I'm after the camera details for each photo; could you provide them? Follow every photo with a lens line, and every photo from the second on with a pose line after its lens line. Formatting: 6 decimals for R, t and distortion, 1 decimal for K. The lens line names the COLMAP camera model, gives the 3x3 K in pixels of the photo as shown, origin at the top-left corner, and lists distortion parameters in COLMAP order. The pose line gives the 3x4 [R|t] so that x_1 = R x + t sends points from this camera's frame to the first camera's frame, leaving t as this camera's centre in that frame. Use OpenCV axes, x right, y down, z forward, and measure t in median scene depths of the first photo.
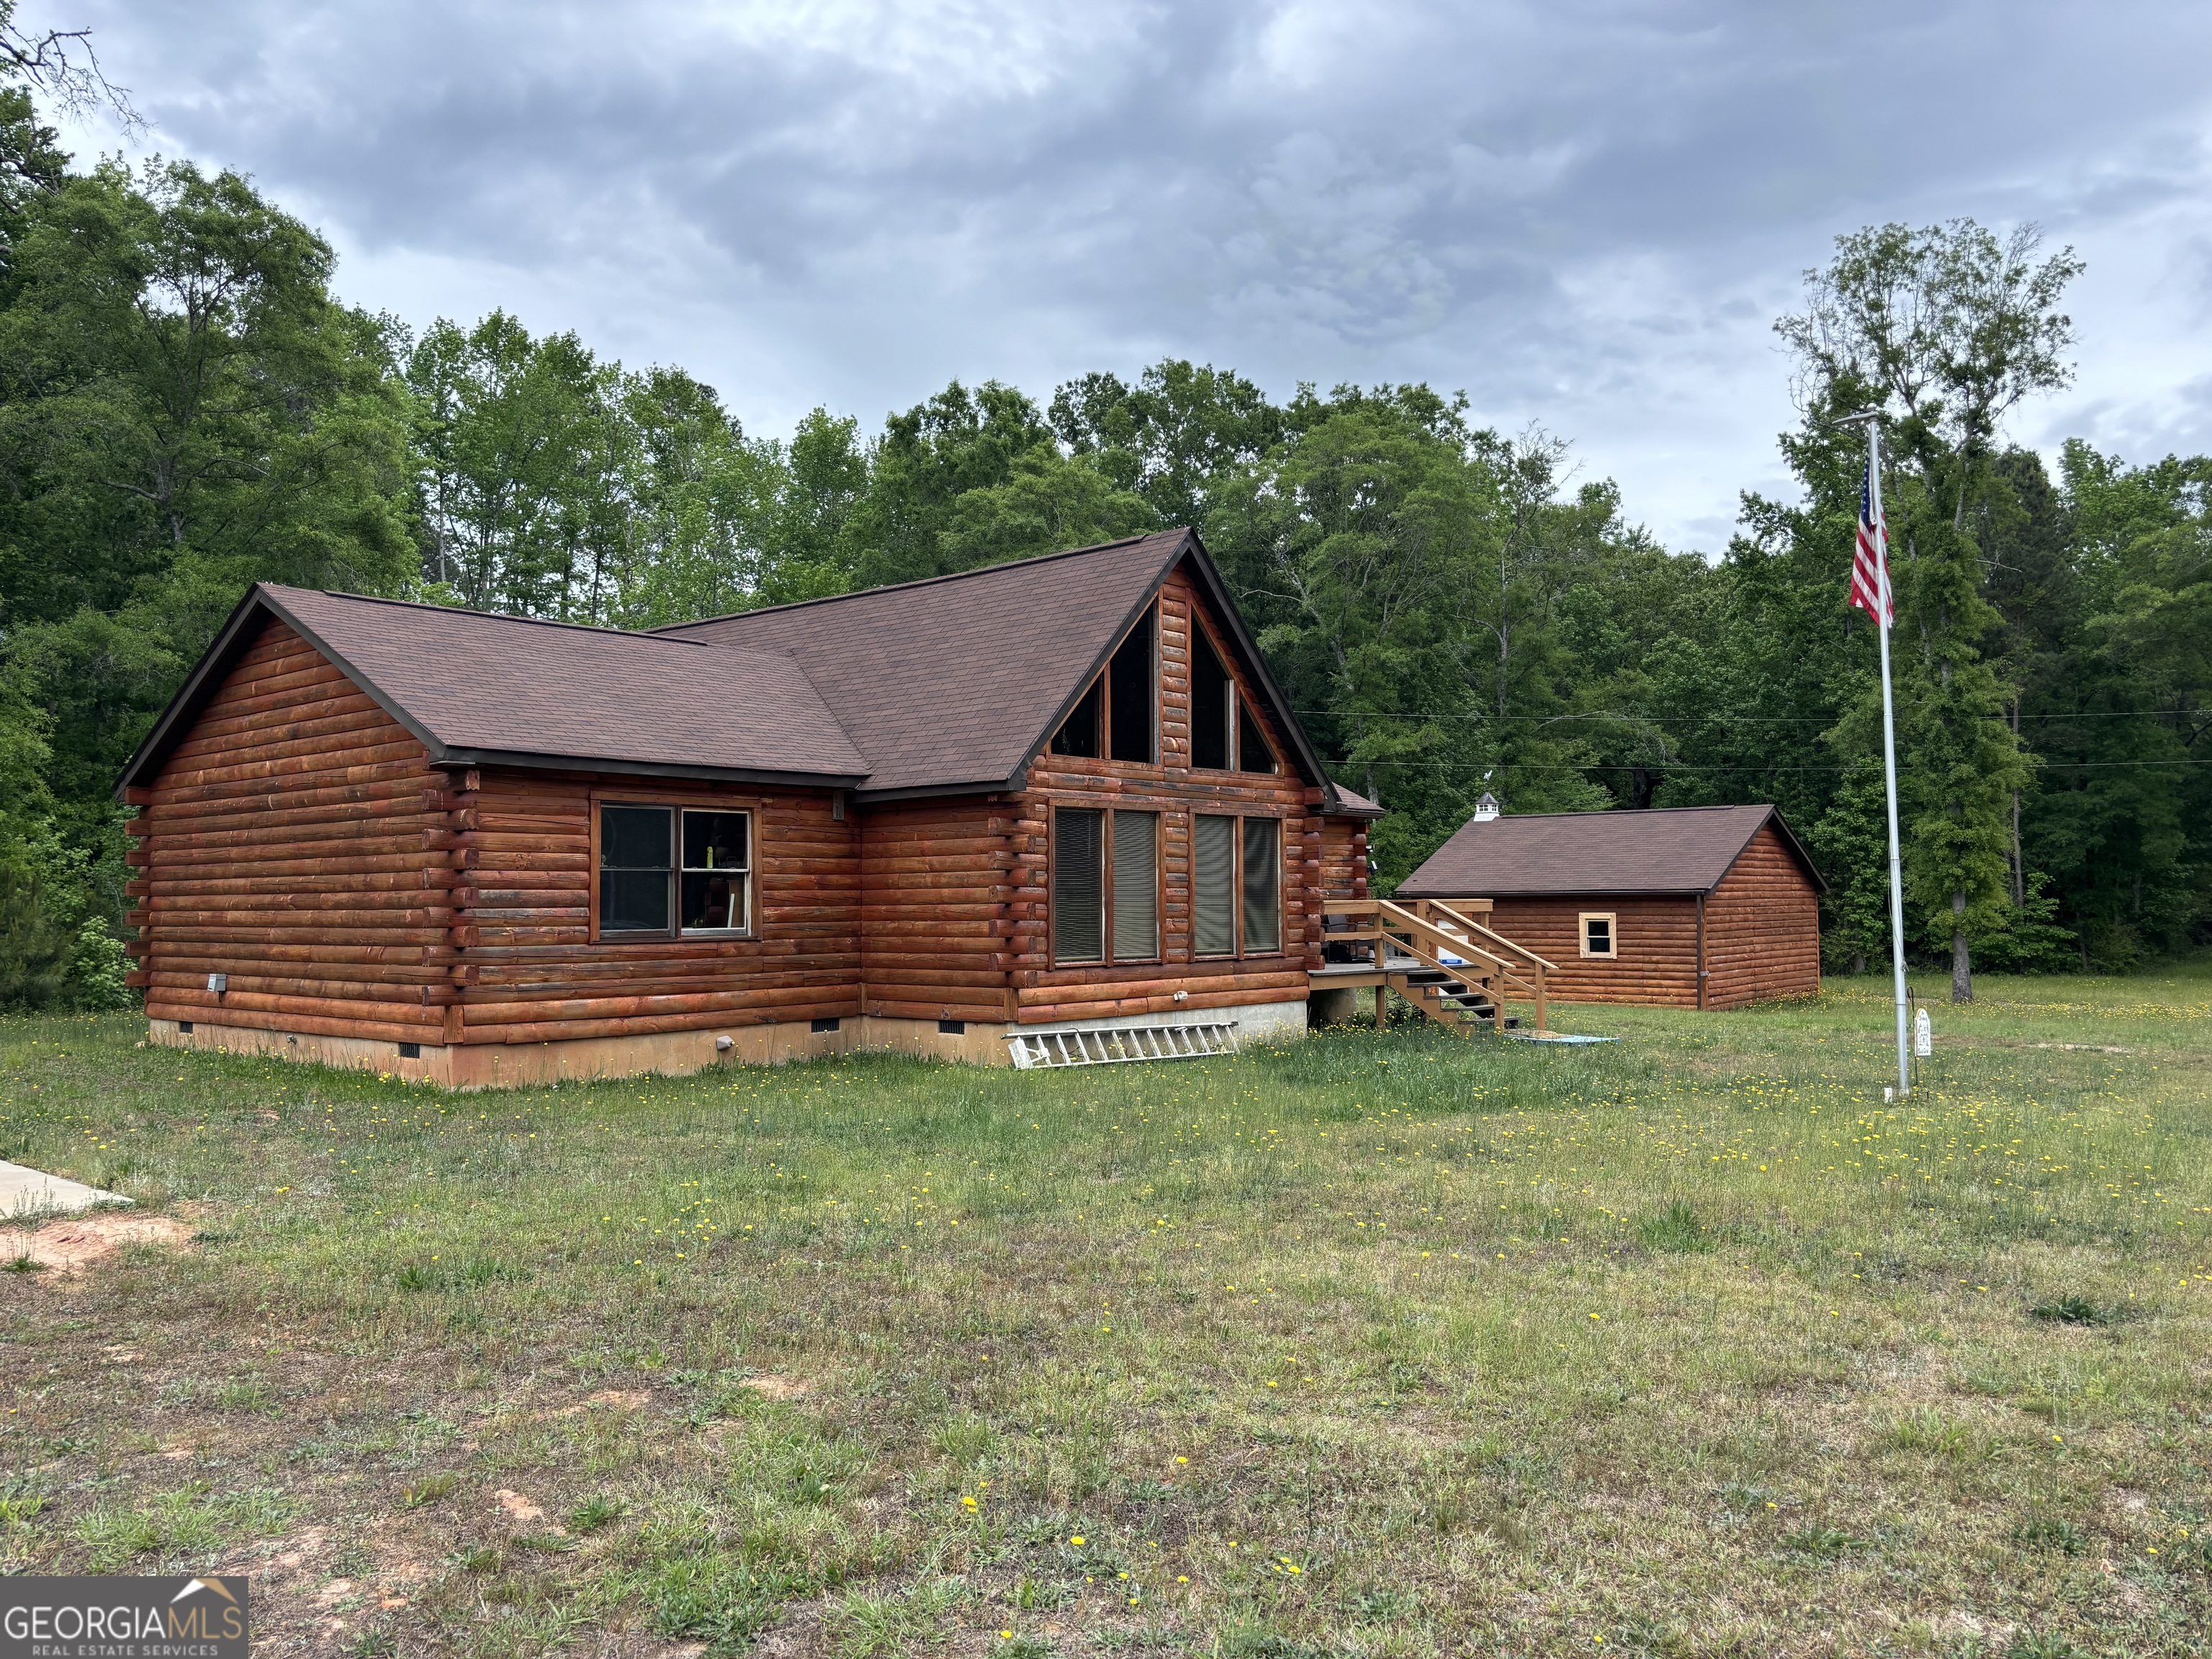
lens RADIAL K [[1668.0, 0, 1102.7], [0, 1668.0, 836.9], [0, 0, 1]] dist [0.046944, -0.052544]
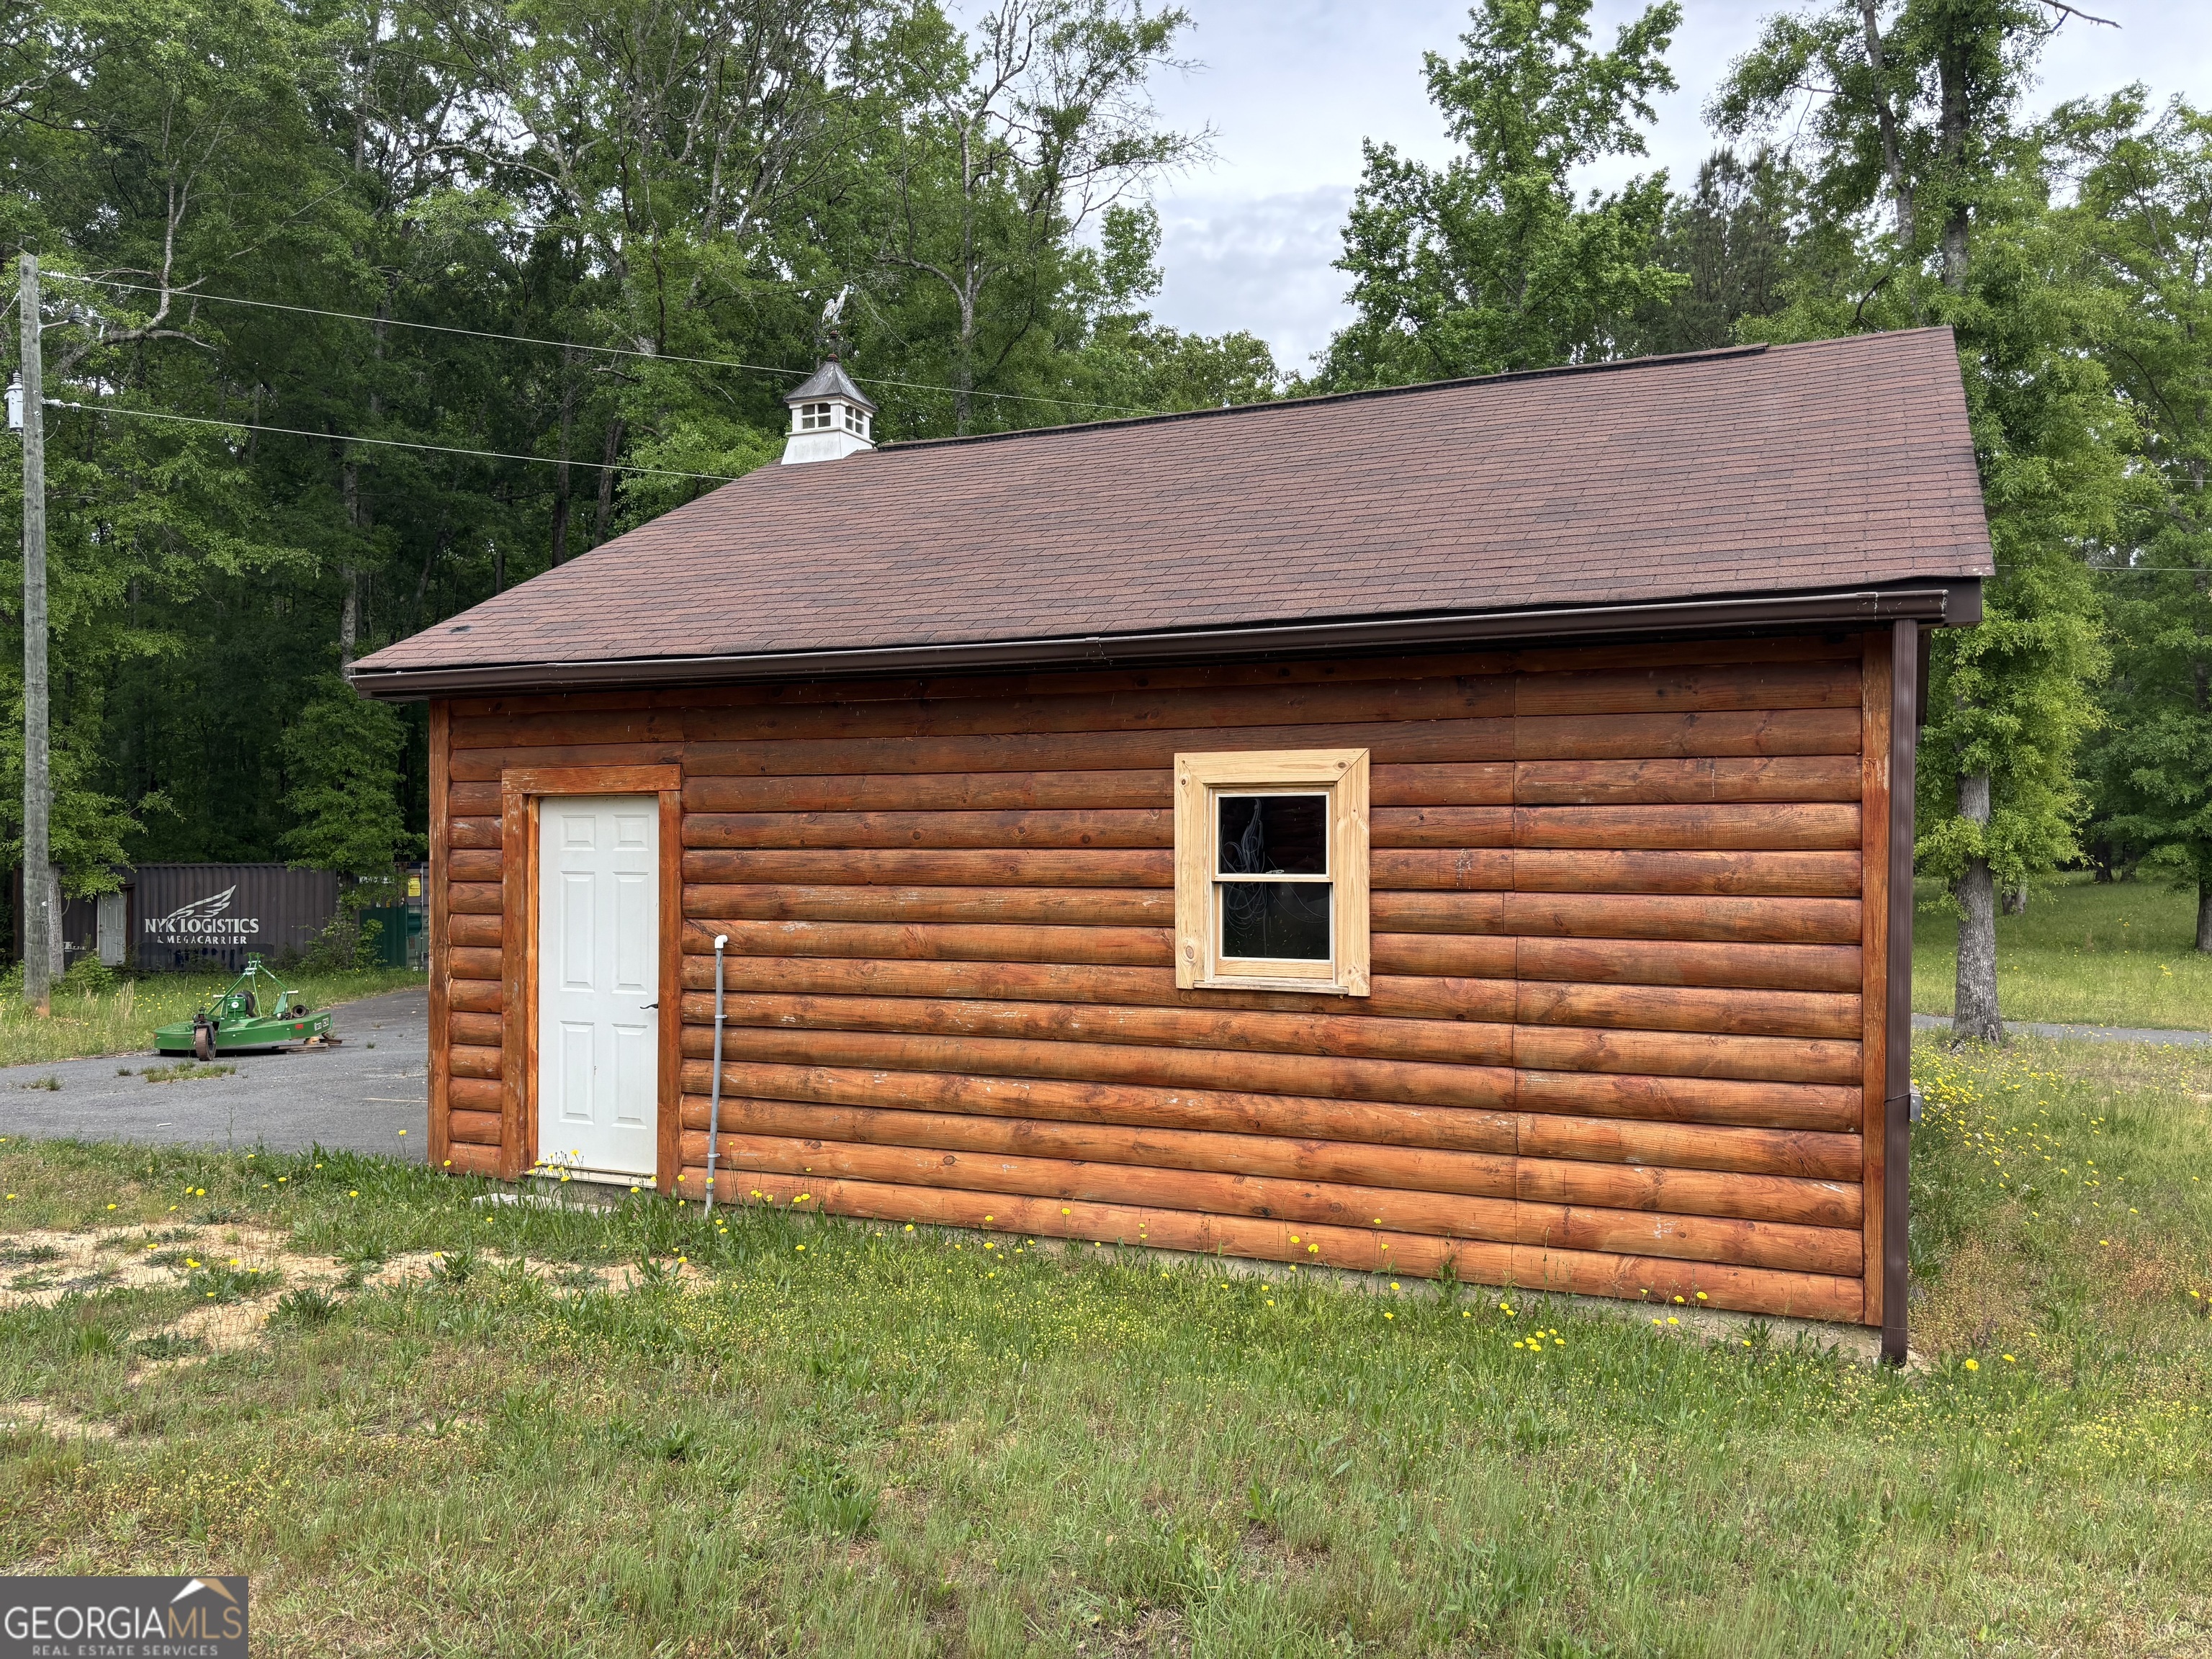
lens RADIAL K [[1668.0, 0, 1115.4], [0, 1668.0, 847.6], [0, 0, 1]] dist [0.046944, -0.052544]
pose [[0.956303, 0.005941, 0.292318, 0.194781], [-0.018234, 0.999059, 0.039345, 0.042729], [-0.291810, -0.042956, 0.955511, 0.716965]]
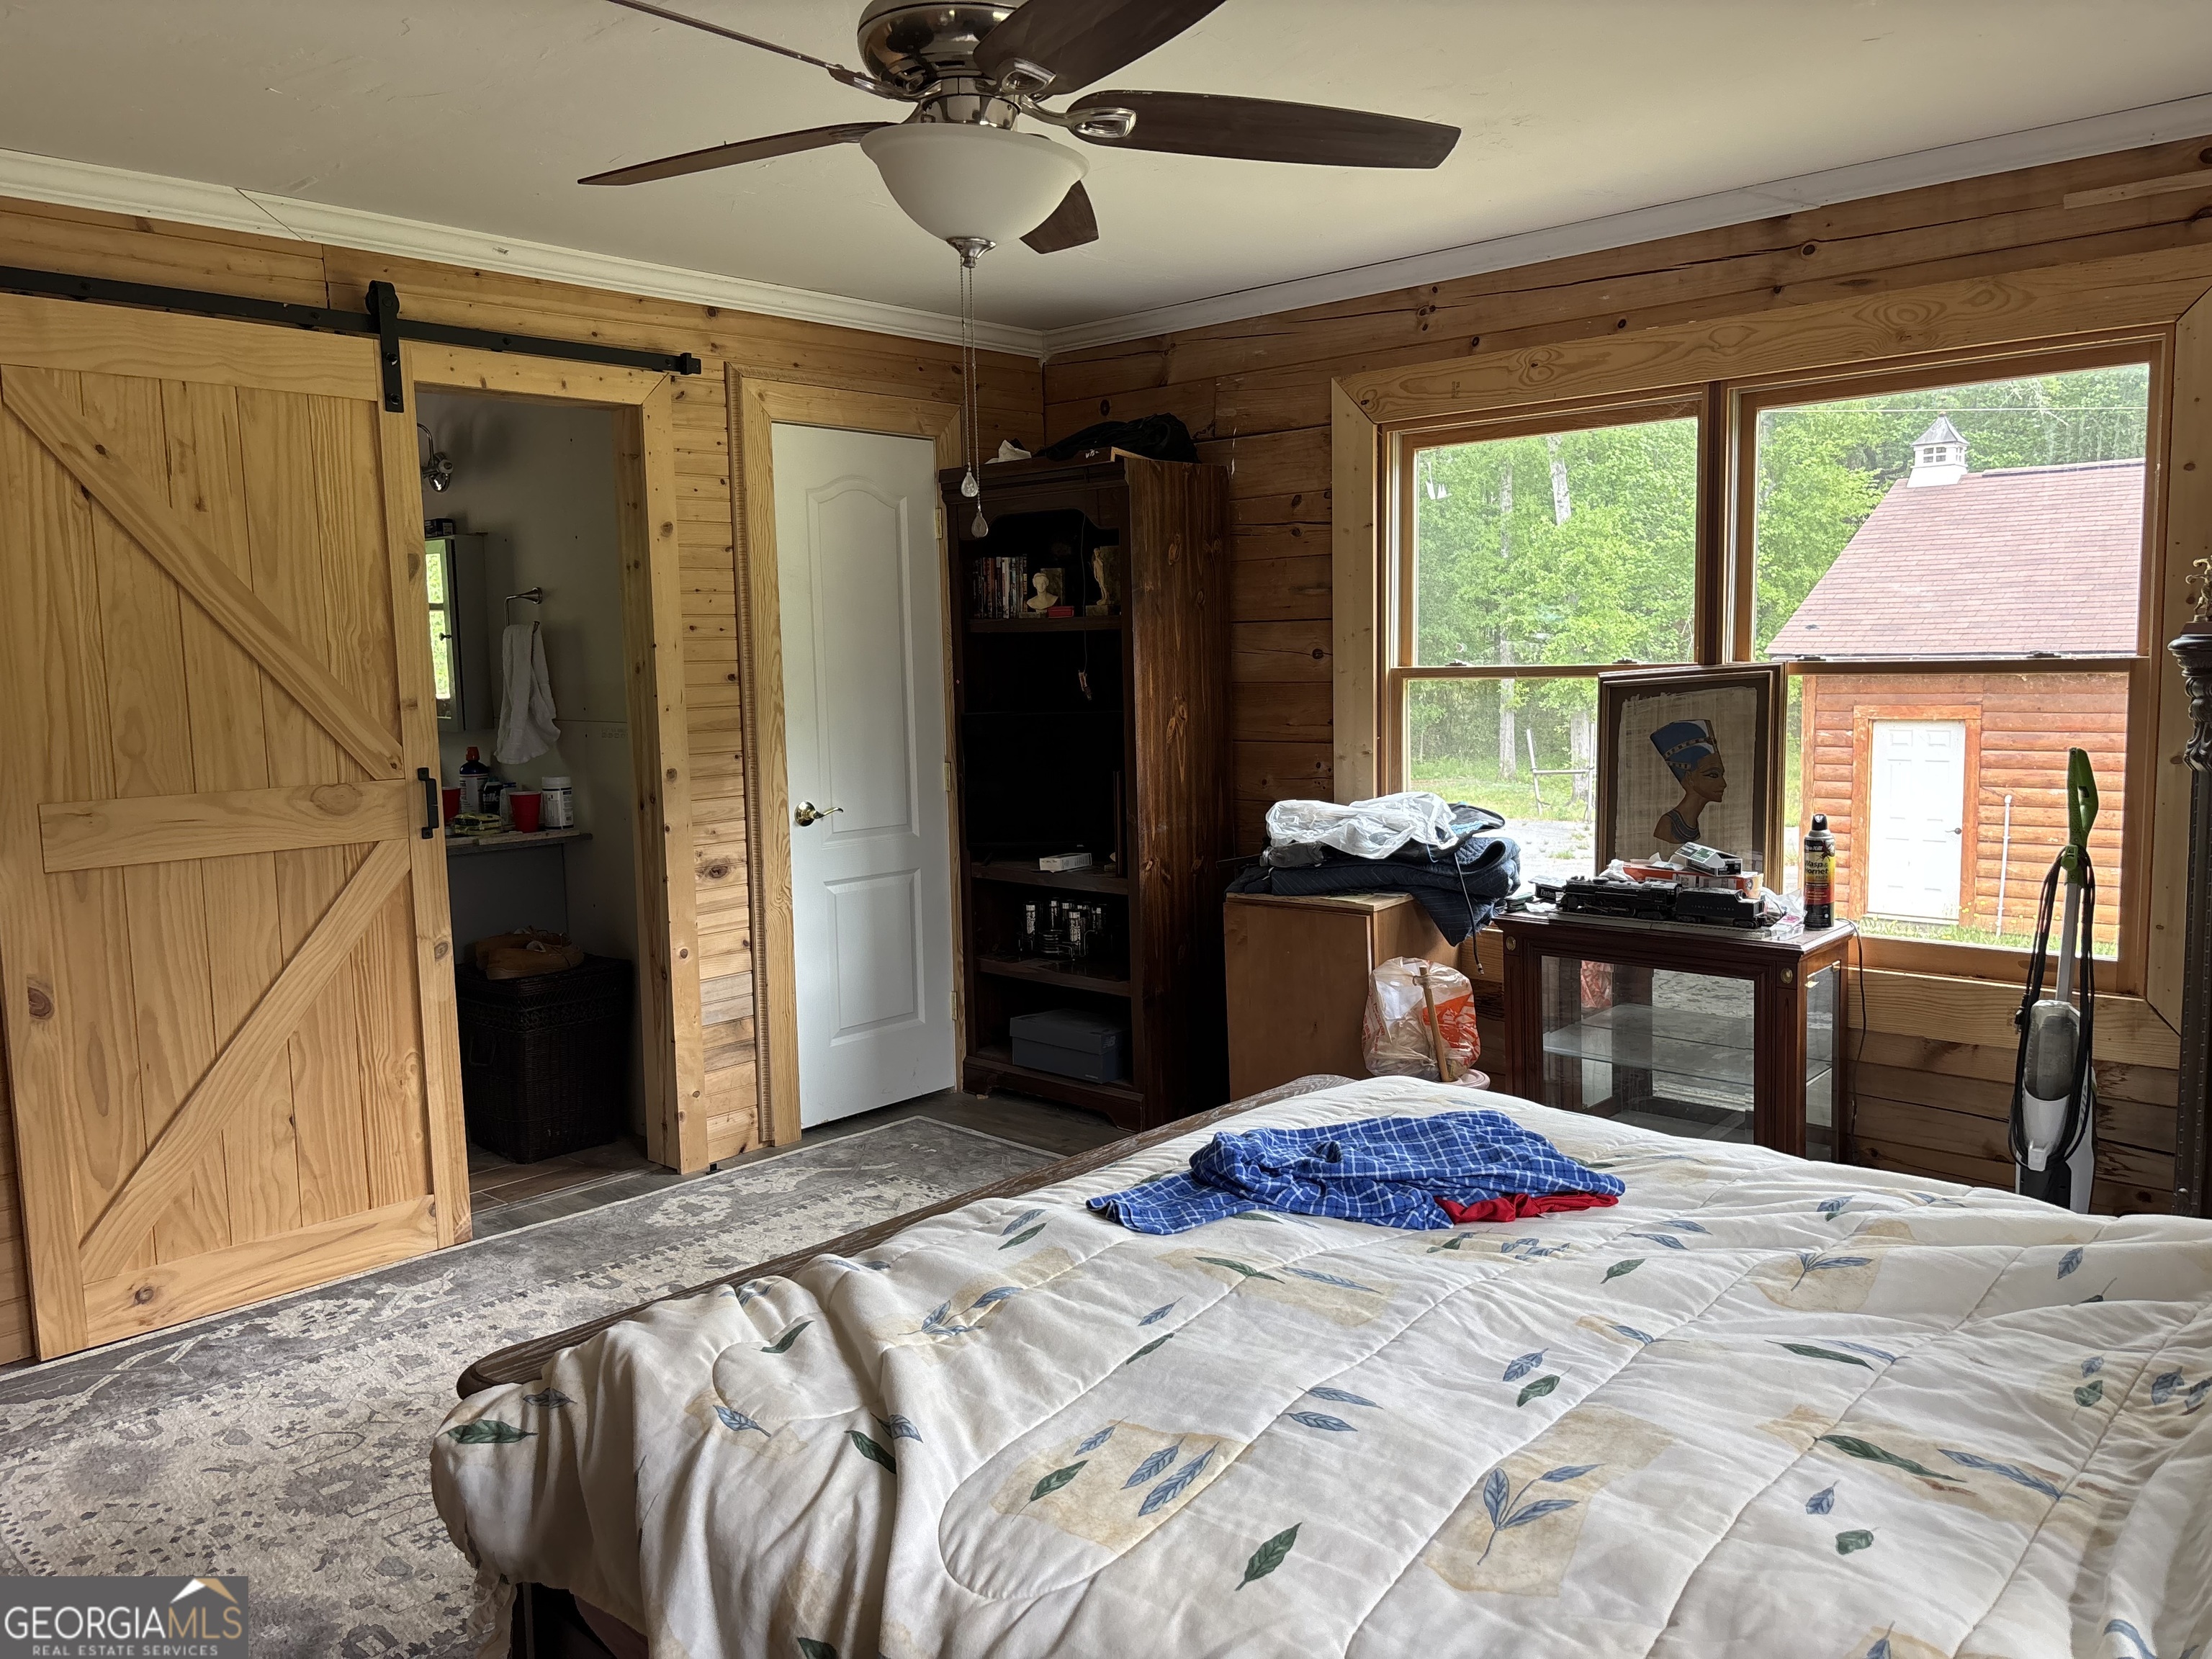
lens RADIAL K [[1668.0, 0, 1091.4], [0, 1668.0, 834.3], [0, 0, 1]] dist [0.046944, -0.052544]
pose [[0.999566, -0.018673, -0.022806, 0.015574], [0.022064, 0.987050, 0.158886, 0.006497], [0.019544, -0.159320, 0.987034, 0.543318]]
